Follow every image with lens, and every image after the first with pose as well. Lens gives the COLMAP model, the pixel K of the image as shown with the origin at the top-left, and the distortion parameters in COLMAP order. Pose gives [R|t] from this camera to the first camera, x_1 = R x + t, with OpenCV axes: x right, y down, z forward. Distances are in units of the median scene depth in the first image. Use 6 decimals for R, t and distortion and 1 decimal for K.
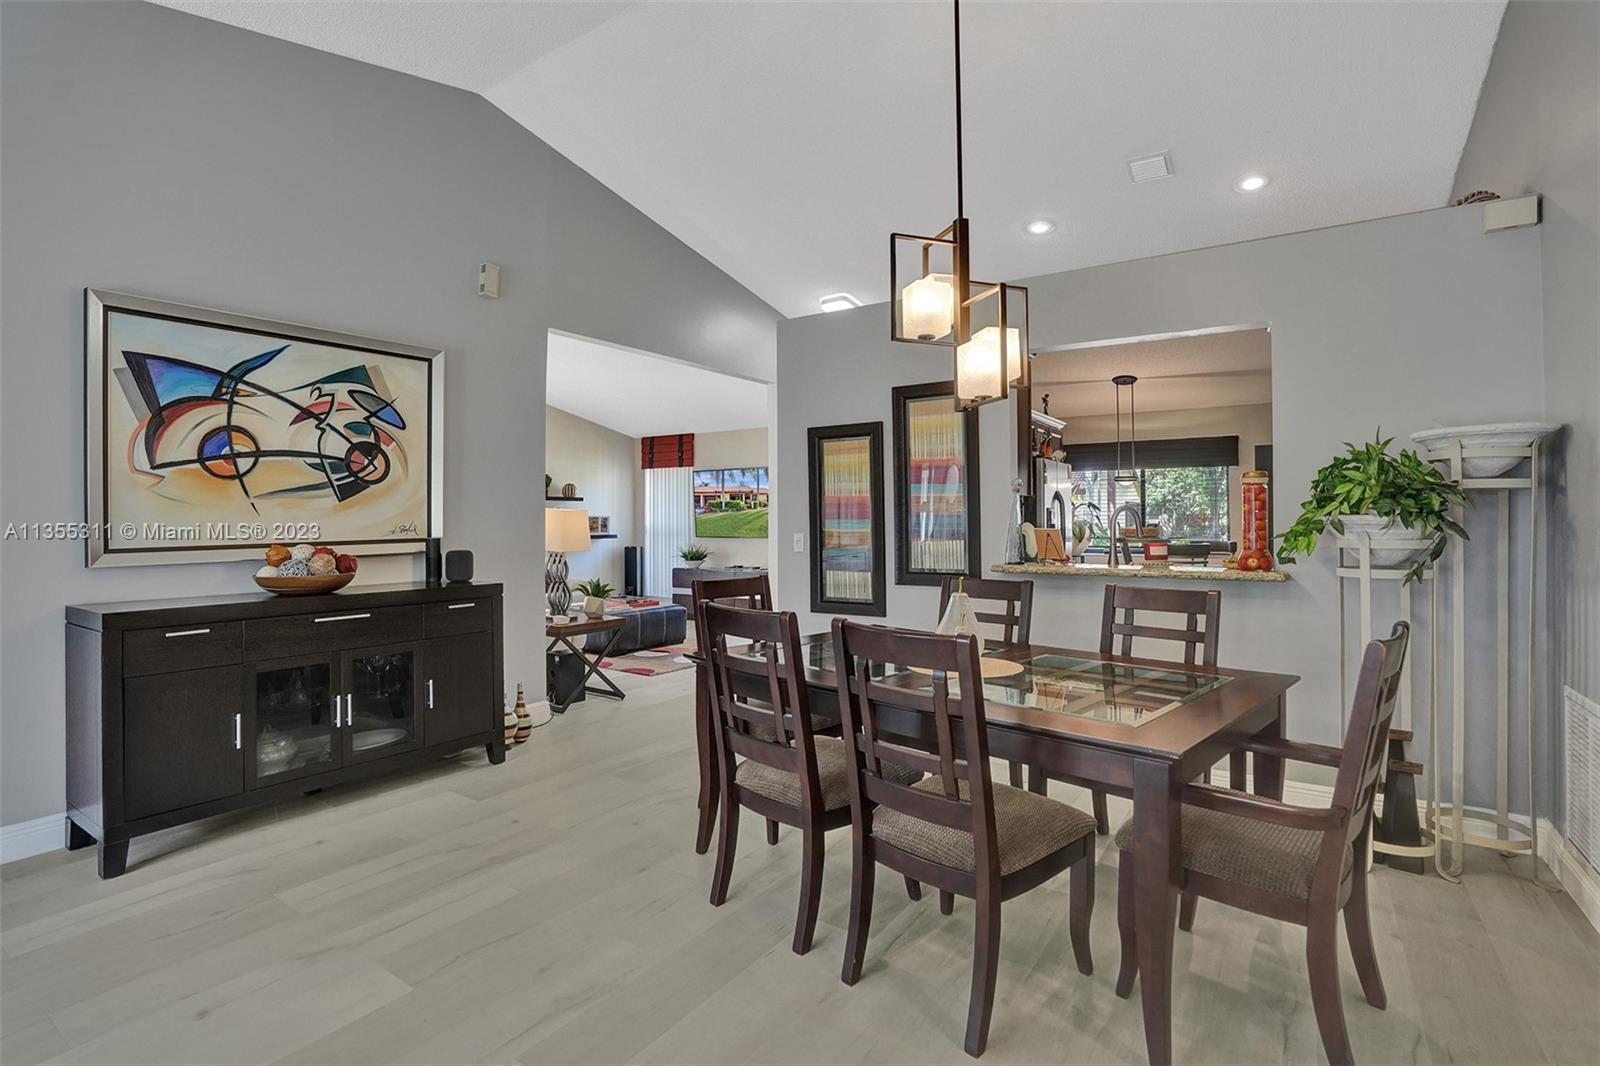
lens RADIAL K [[767.9, 0, 815.0], [0, 767.9, 523.1], [0, 0, 1]] dist [-0.053565, 0.028612]
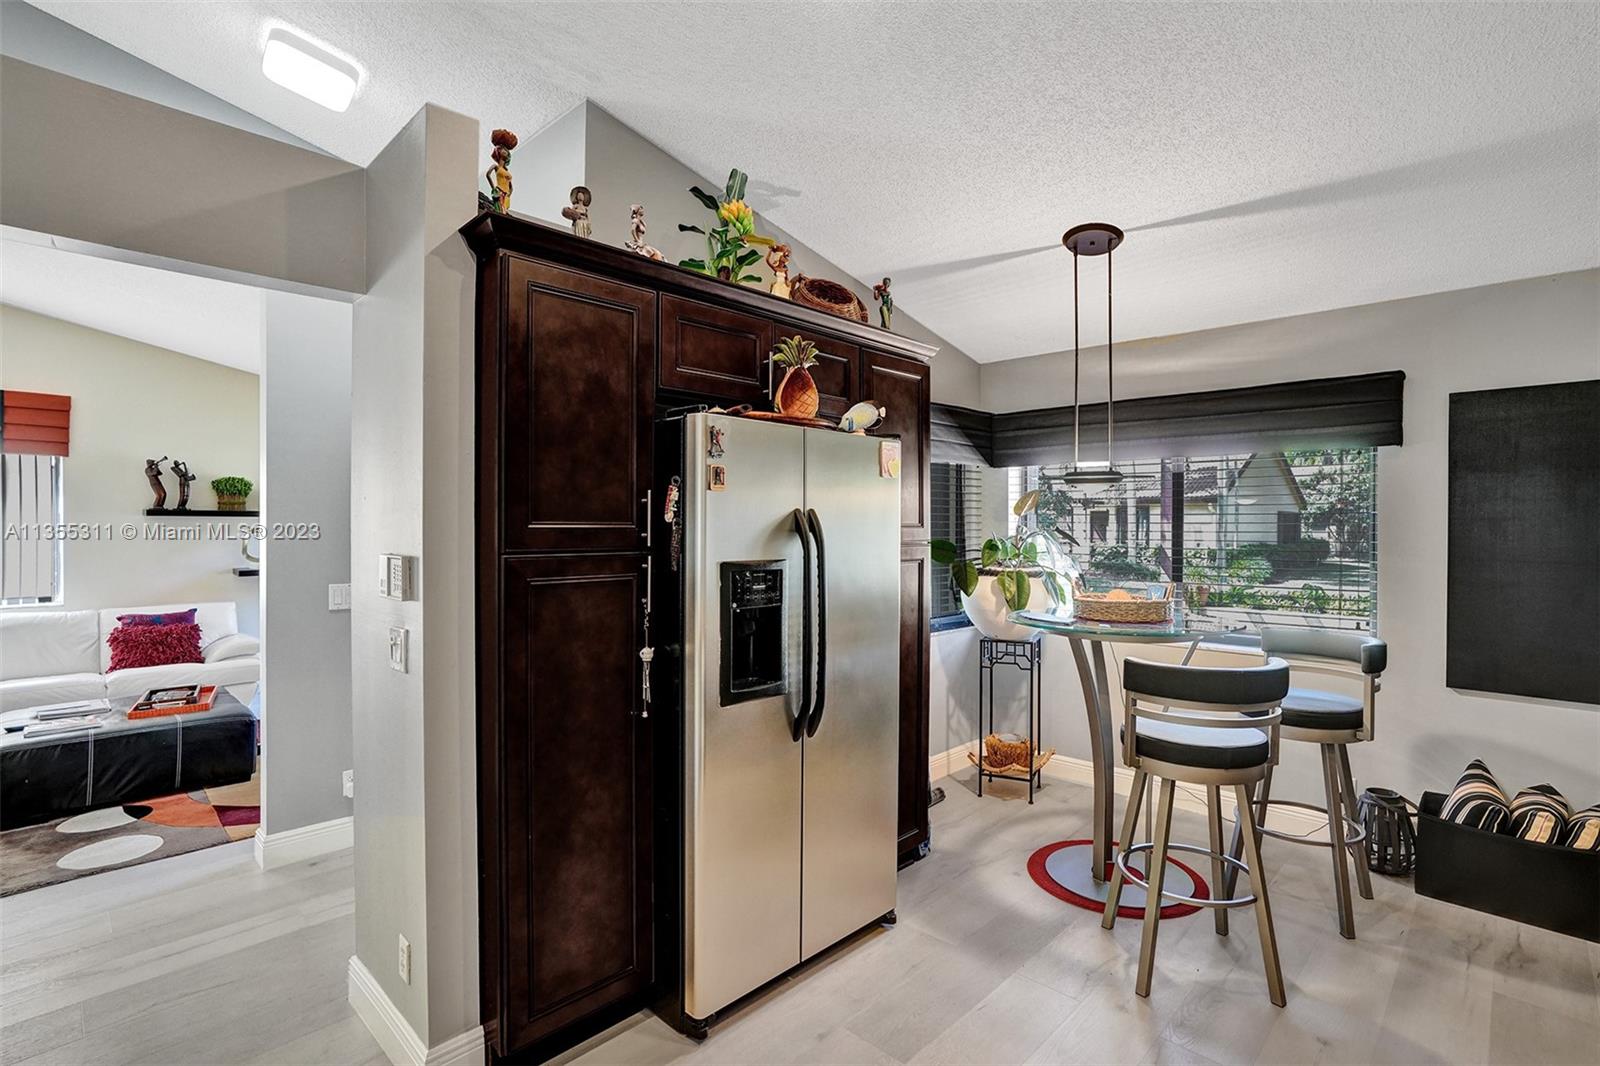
lens RADIAL K [[767.9, 0, 807.0], [0, 767.9, 529.0], [0, 0, 1]] dist [-0.053565, 0.028612]
pose [[0.981802, 0.009432, -0.189674, 0.563629], [-0.009049, 0.999955, 0.002884, -0.053465], [0.189693, -0.001115, 0.981843, 0.956316]]
